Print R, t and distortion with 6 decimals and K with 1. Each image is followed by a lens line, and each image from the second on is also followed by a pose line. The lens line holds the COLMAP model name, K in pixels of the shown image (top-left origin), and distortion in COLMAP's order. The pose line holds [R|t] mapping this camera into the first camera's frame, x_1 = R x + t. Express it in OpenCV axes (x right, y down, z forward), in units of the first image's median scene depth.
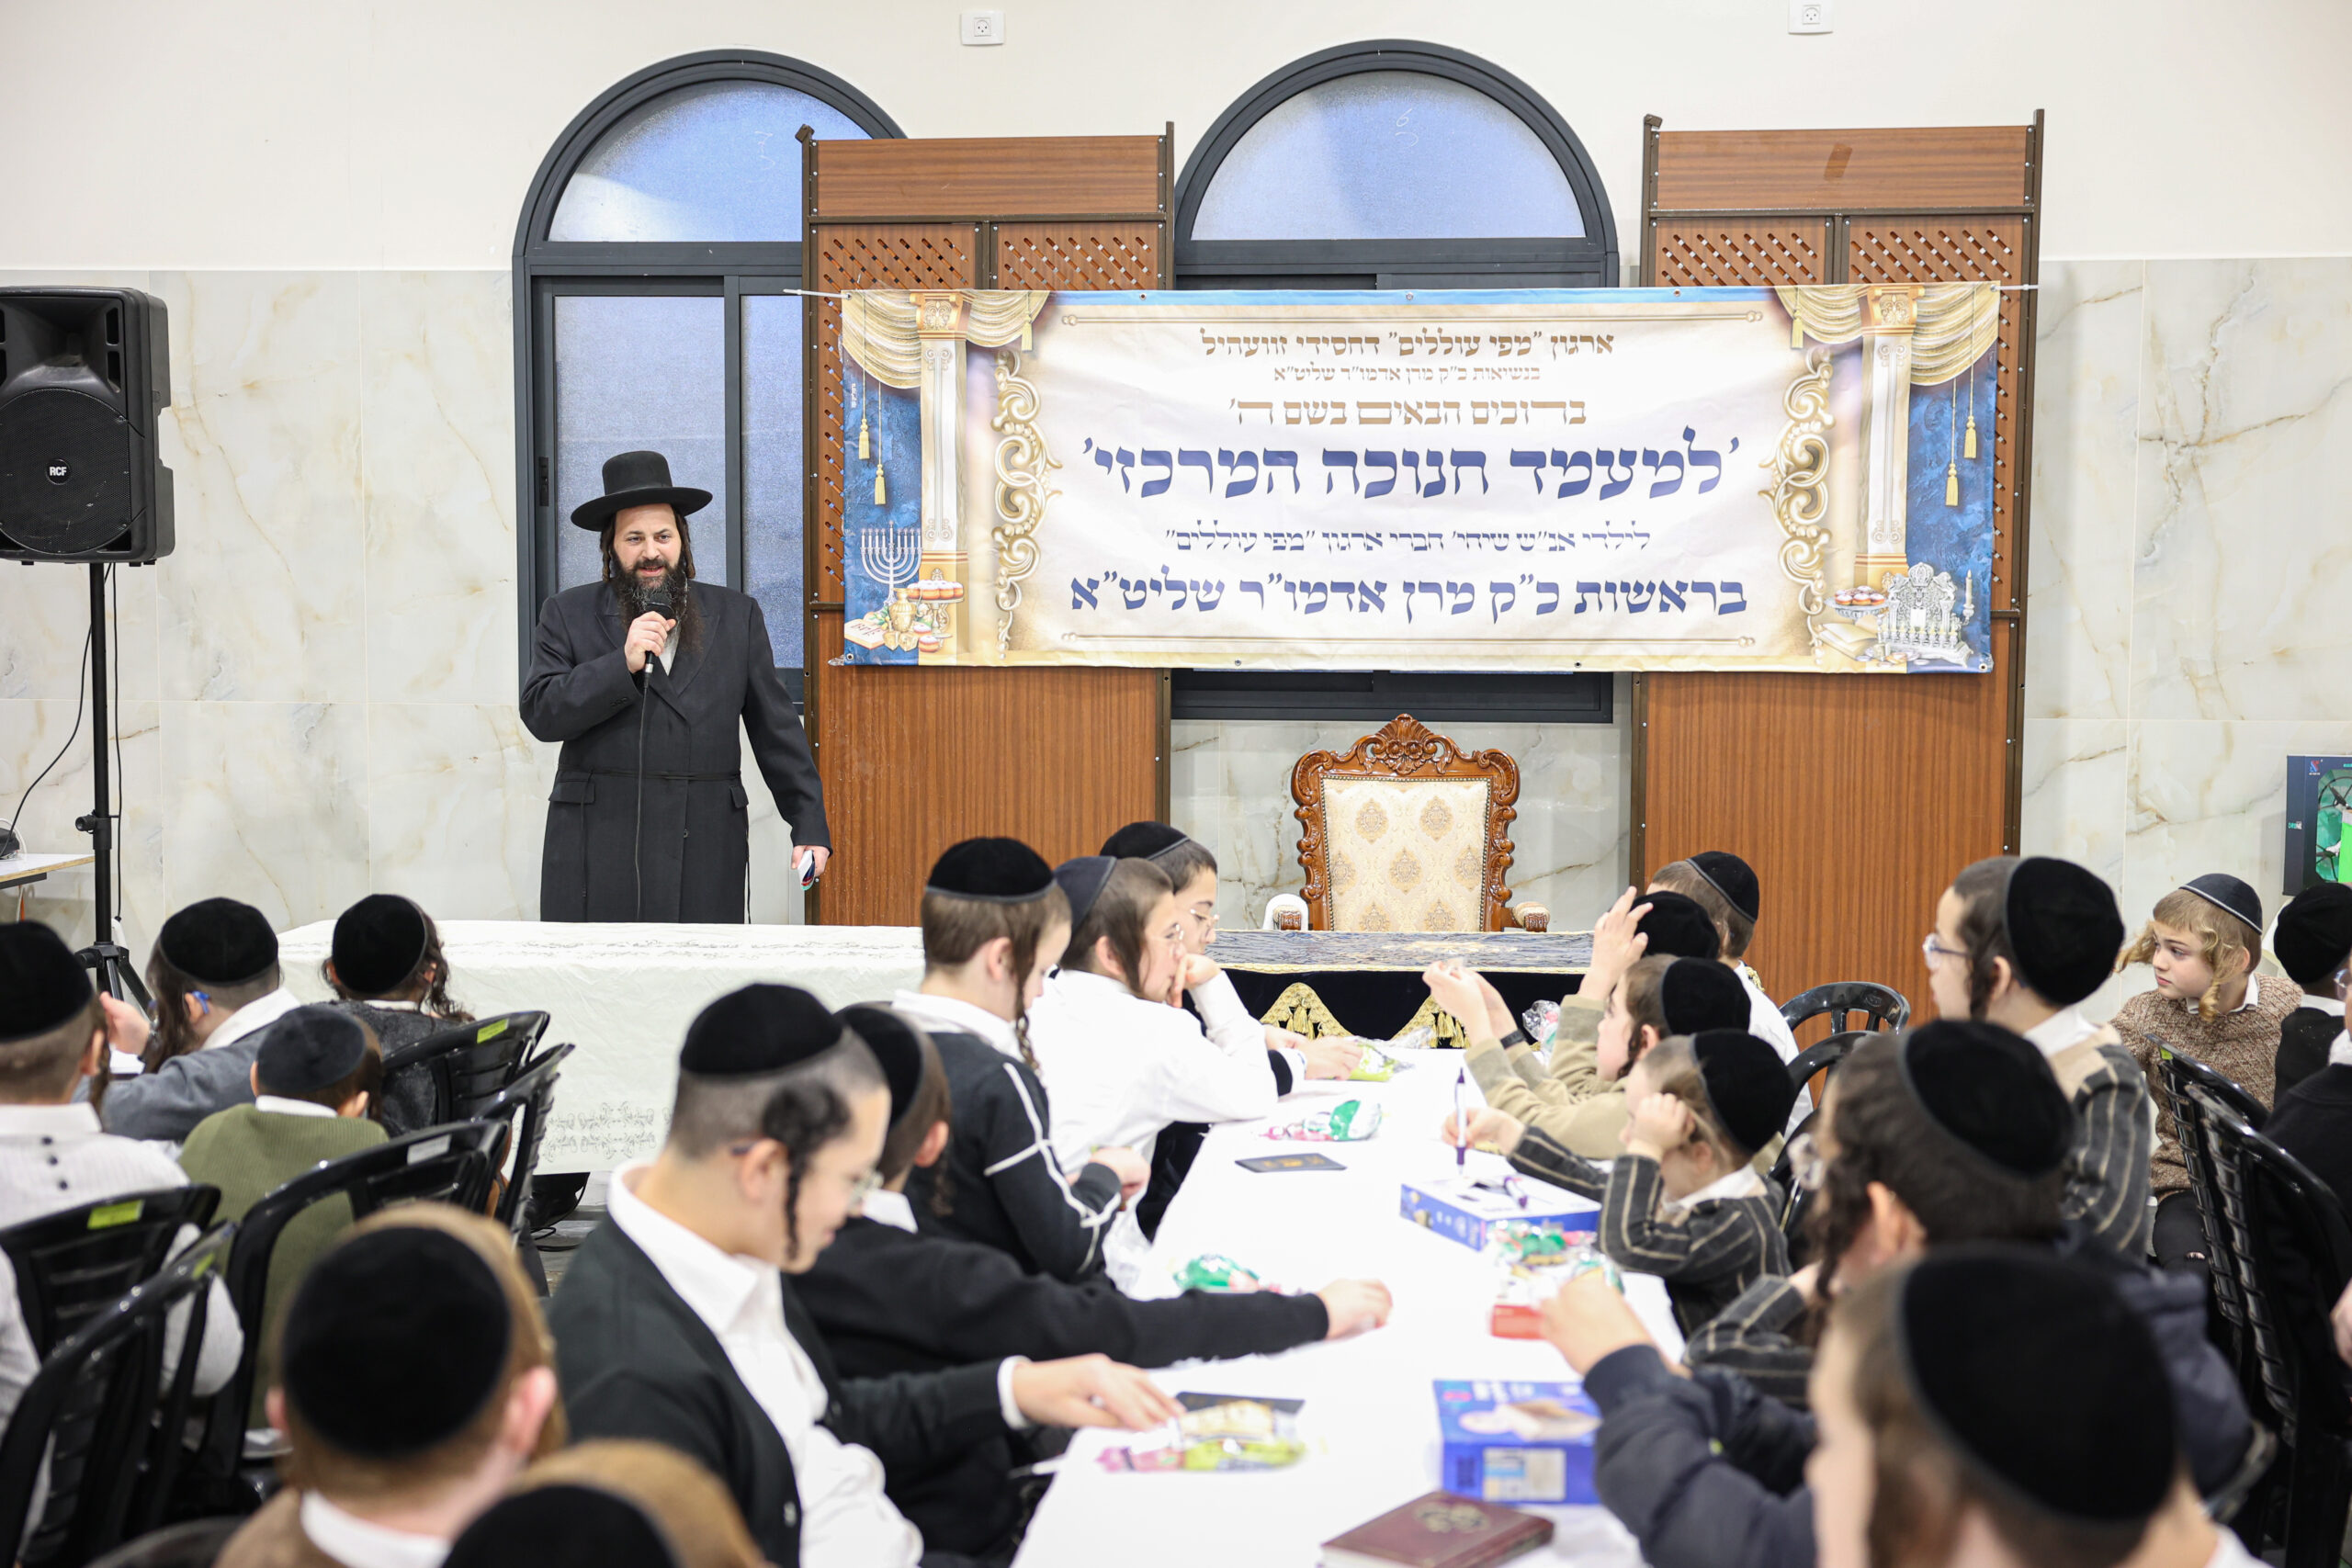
lens RADIAL K [[2915.5, 0, 1156.4], [0, 2915.5, 798.1], [0, 0, 1]] dist [0.079963, 0.000000]
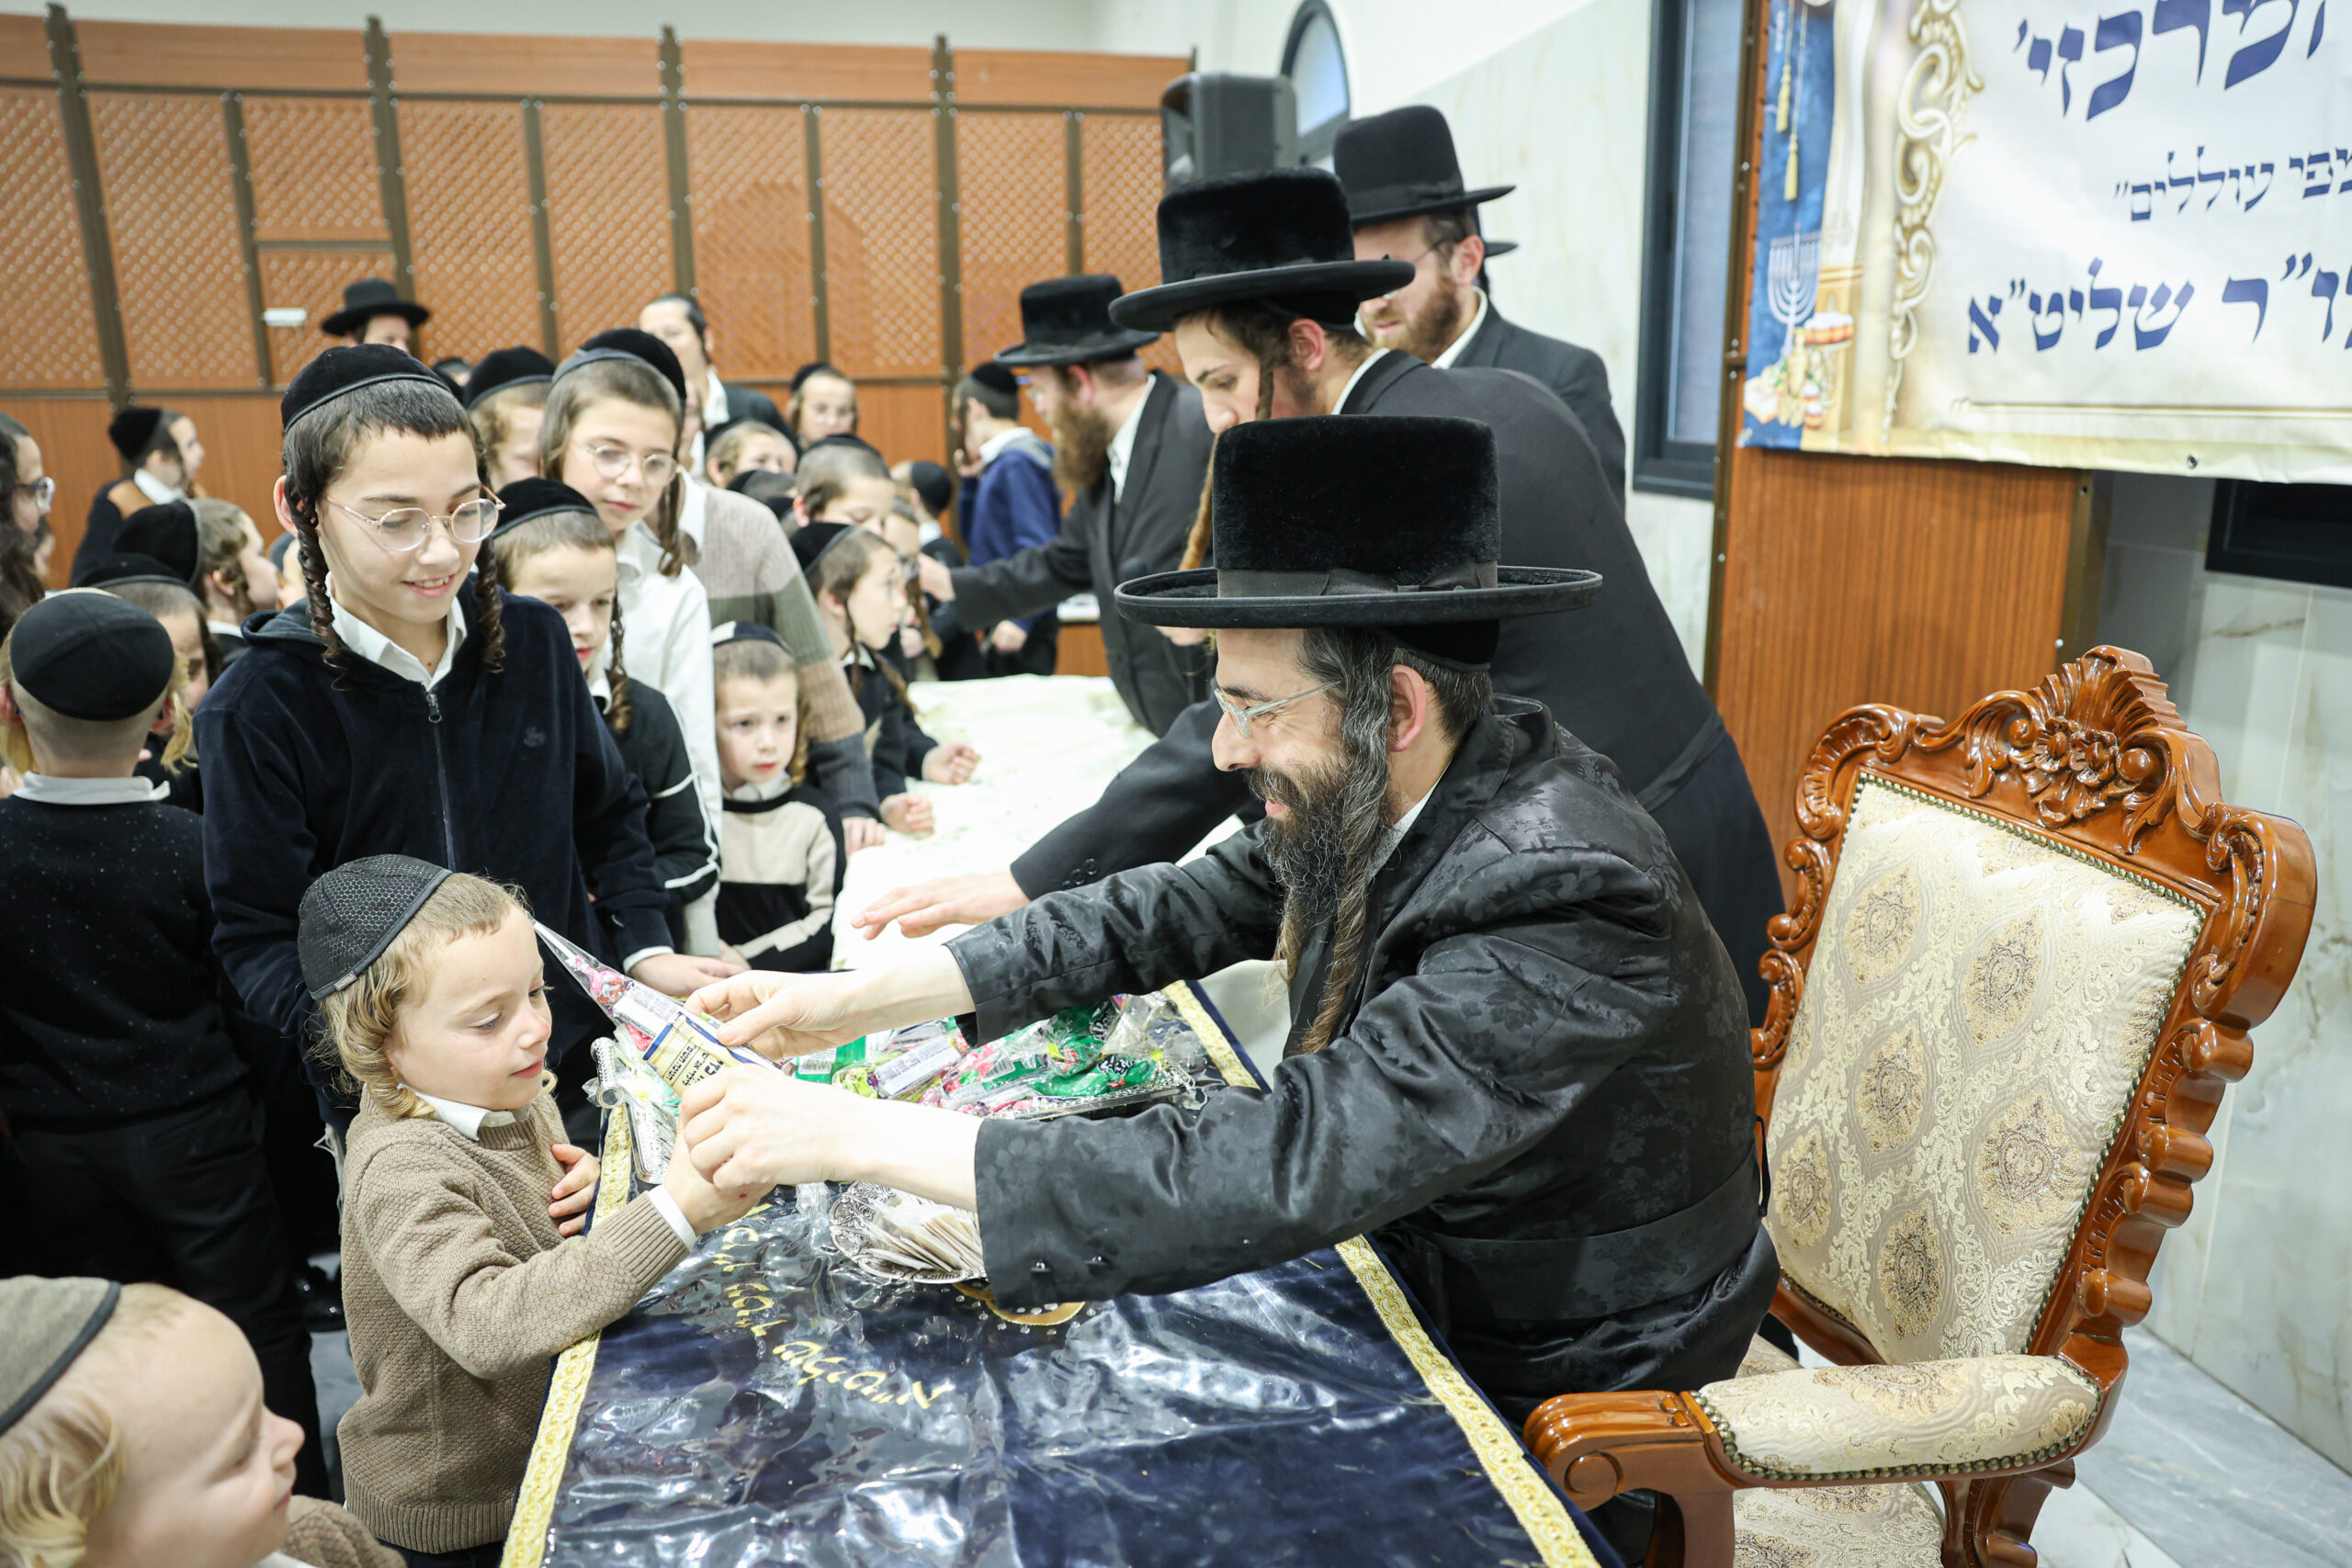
lens RADIAL K [[1612.1, 0, 1161.1], [0, 1612.1, 783.3], [0, 0, 1]] dist [-0.096969, 0.078778]
pose [[0.271518, 0.219234, -0.937131, 0.228211], [-0.056805, 0.975663, 0.211790, -0.039868], [0.960756, -0.004271, 0.277363, 0.769985]]
